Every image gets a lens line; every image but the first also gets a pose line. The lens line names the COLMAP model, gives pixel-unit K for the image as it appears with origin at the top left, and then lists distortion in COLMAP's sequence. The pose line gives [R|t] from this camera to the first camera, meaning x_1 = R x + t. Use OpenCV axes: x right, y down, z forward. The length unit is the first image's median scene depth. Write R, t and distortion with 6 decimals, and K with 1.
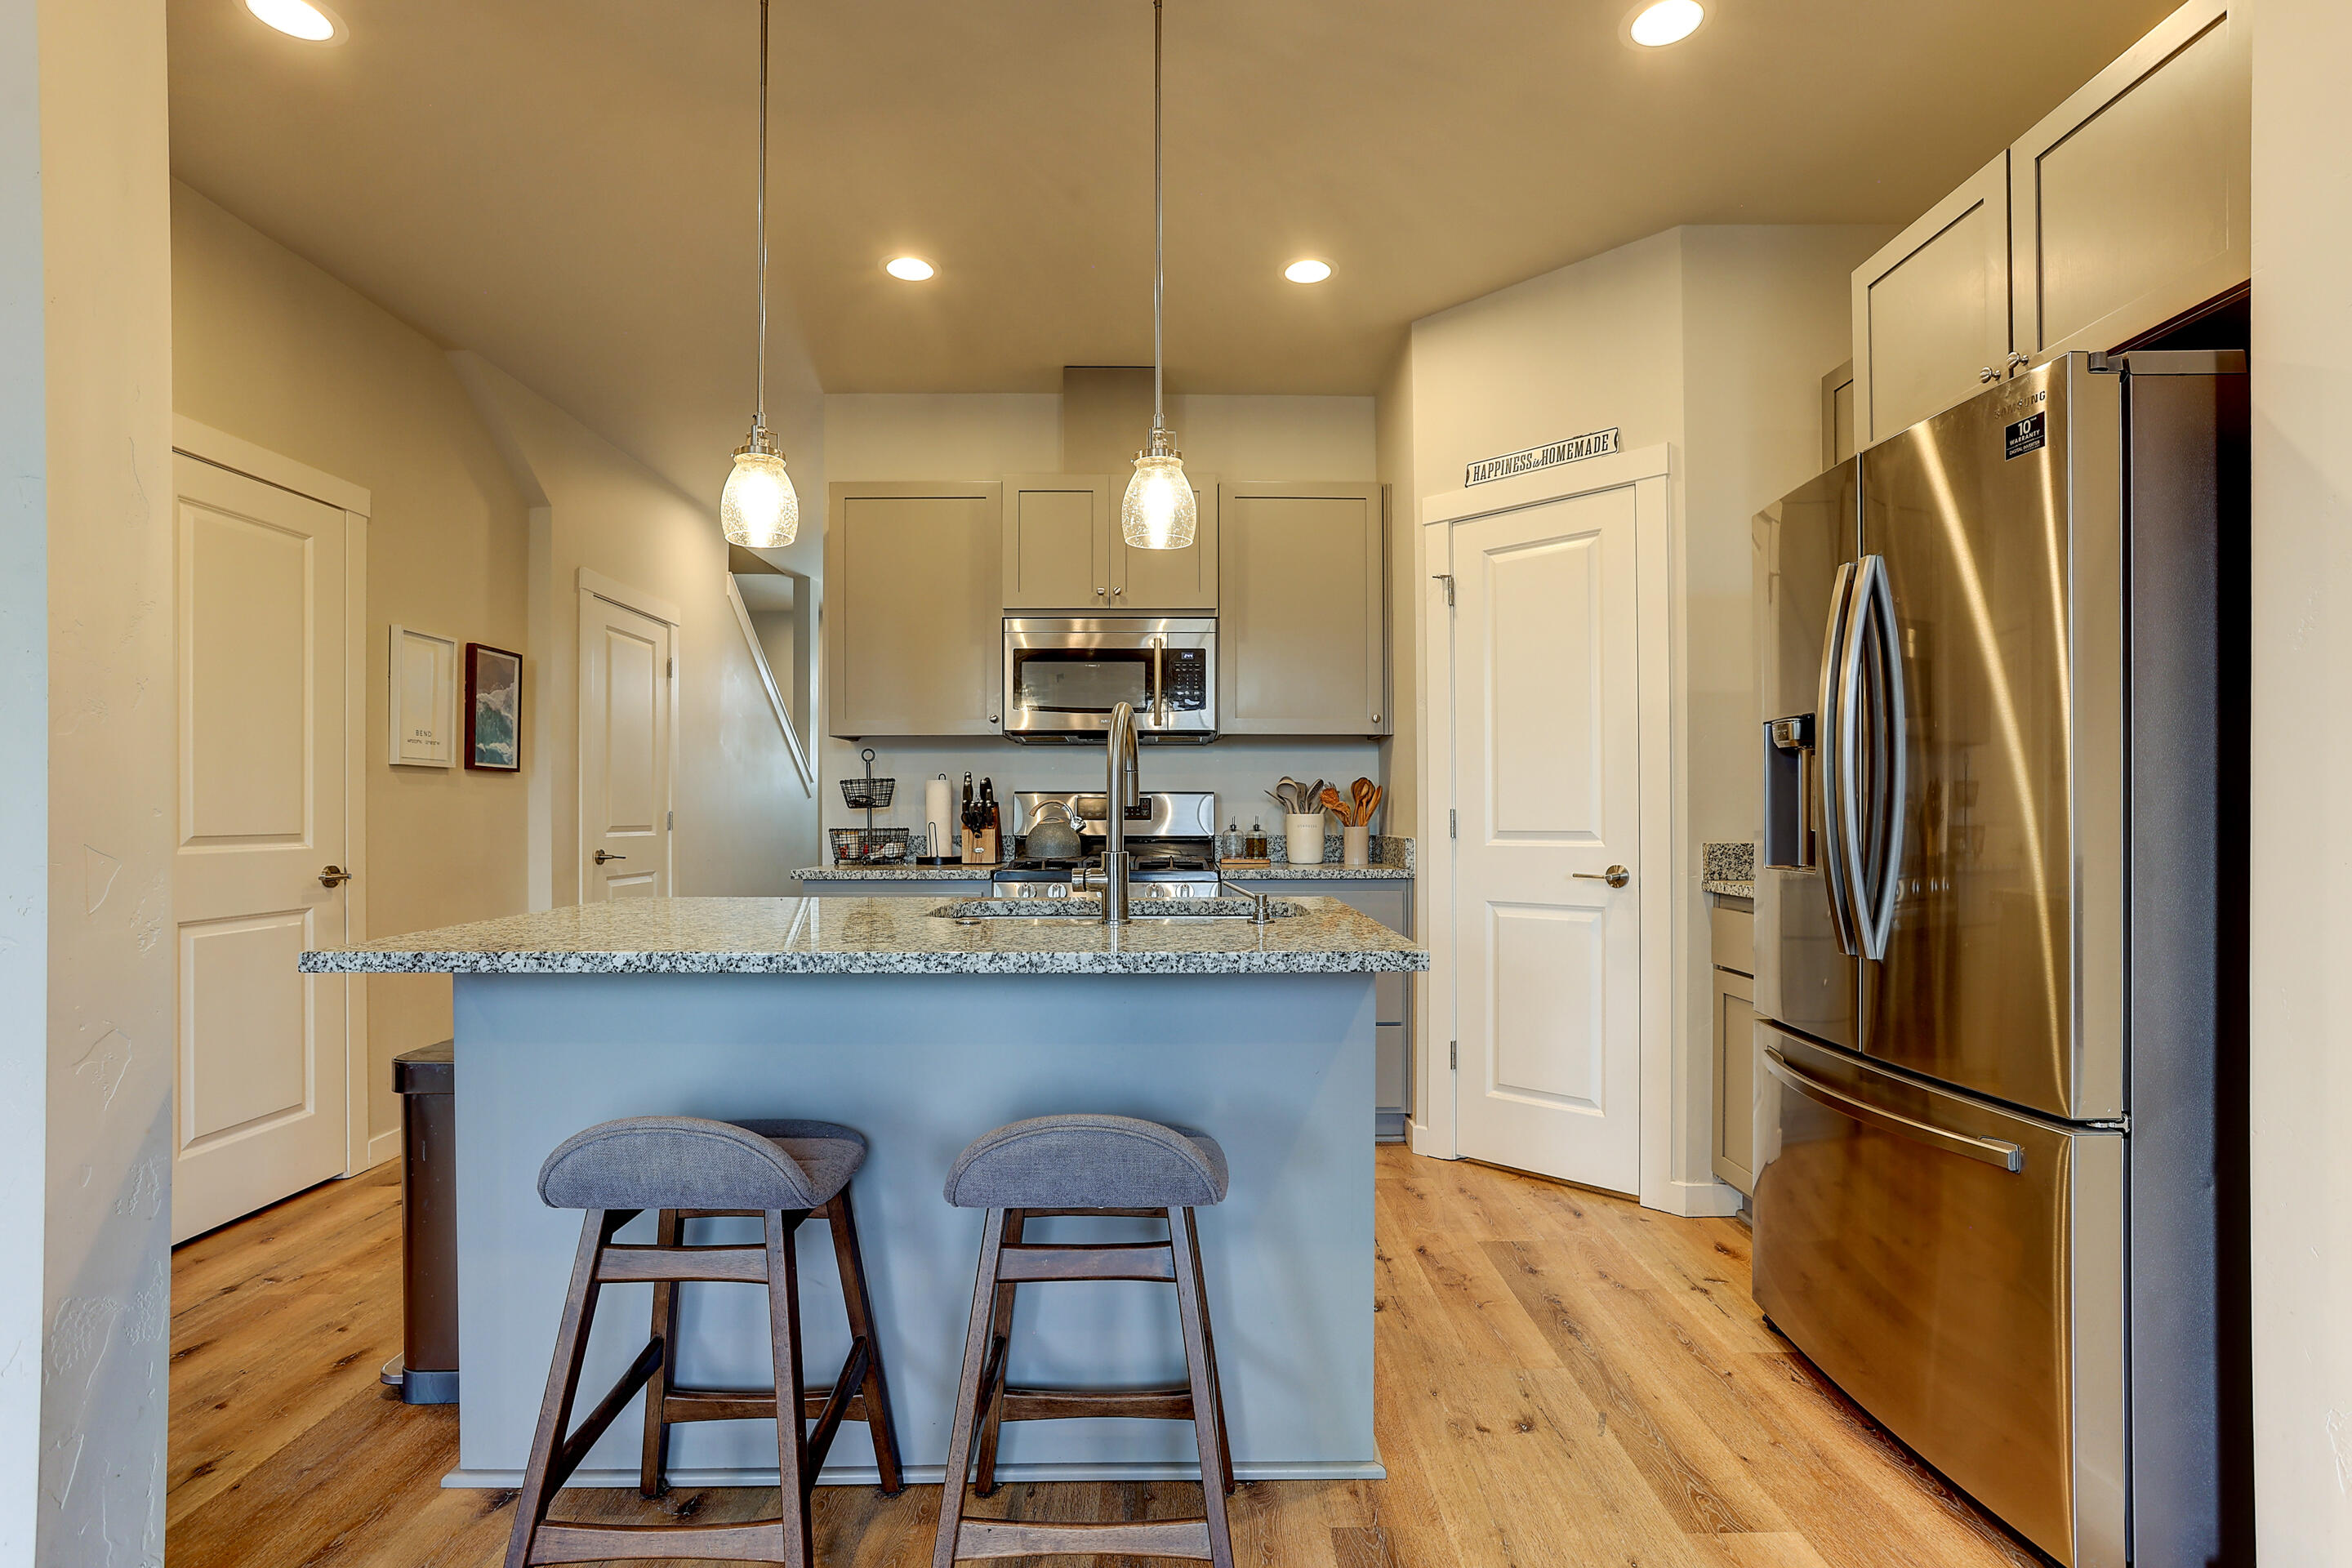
lens RADIAL K [[1142.3, 0, 1186.7], [0, 1142.3, 814.5], [0, 0, 1]] dist [-0.064354, 0.021168]
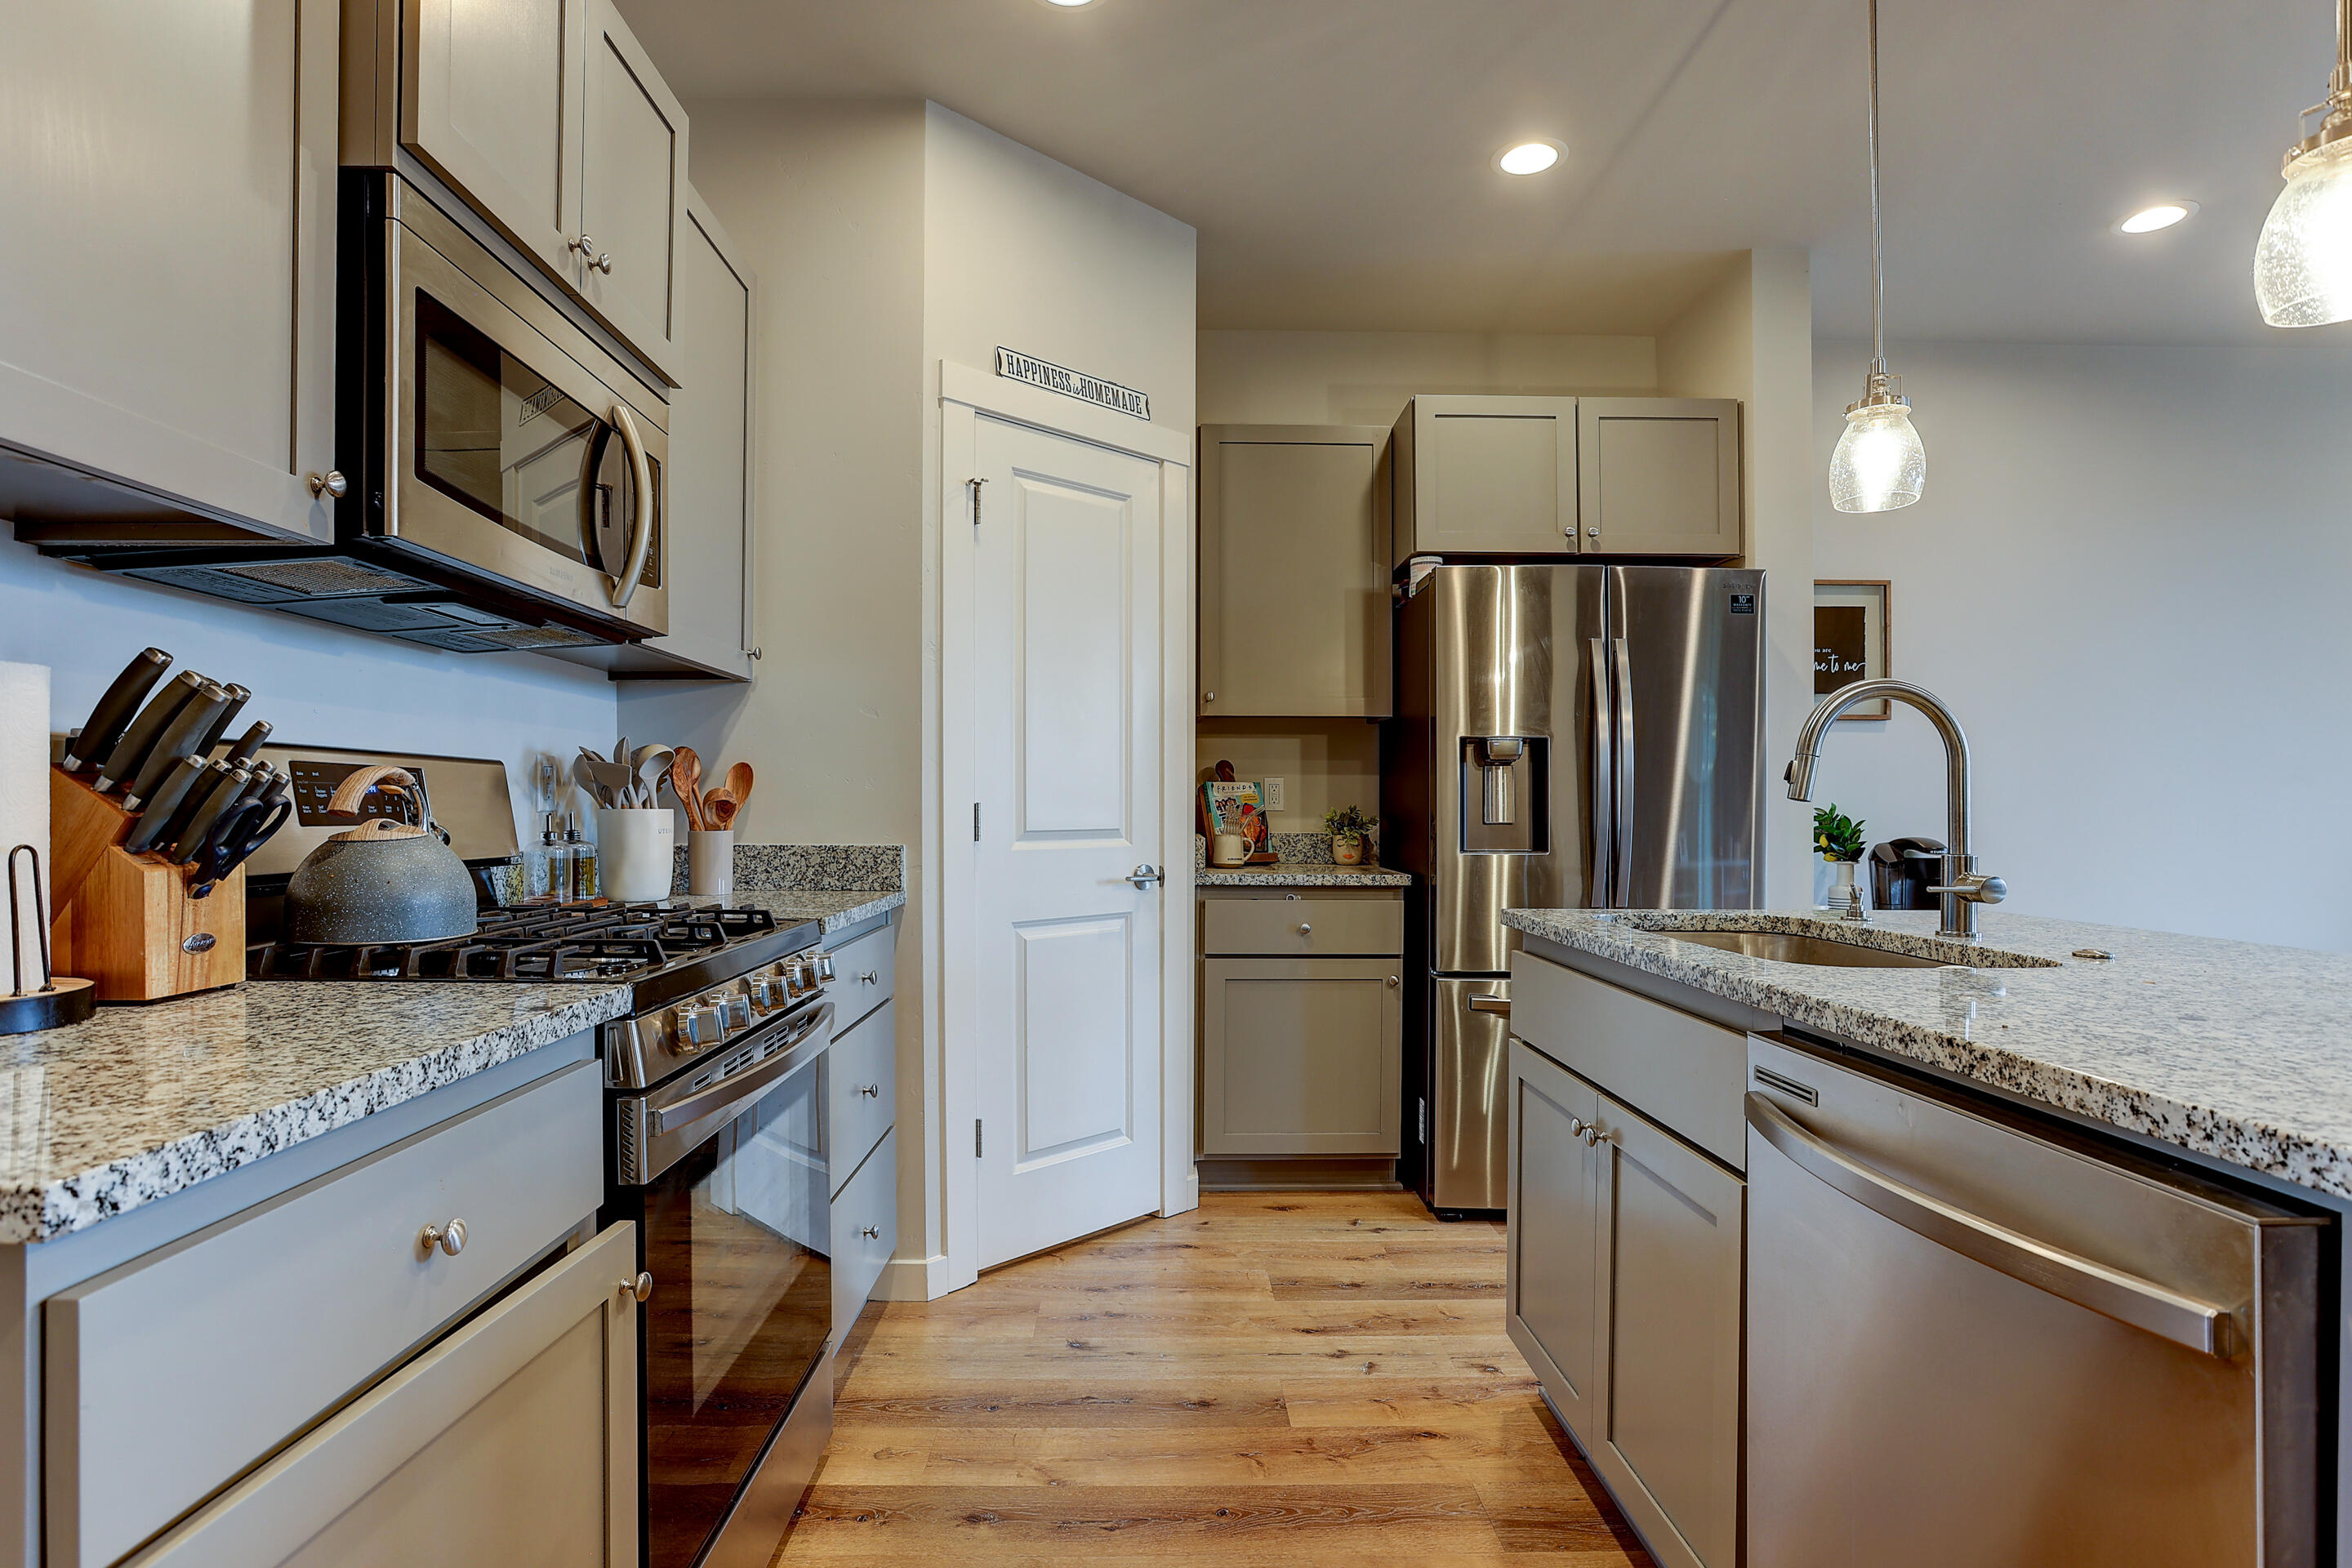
lens RADIAL K [[1153.9, 0, 1168.2], [0, 1153.9, 808.2], [0, 0, 1]] dist [-0.054134, 0.014732]
pose [[0.002128, 0.000596, 0.999998, -0.504837], [-0.002069, 0.999998, -0.000591, -0.001040], [-0.999996, -0.002067, 0.002129, 0.872094]]
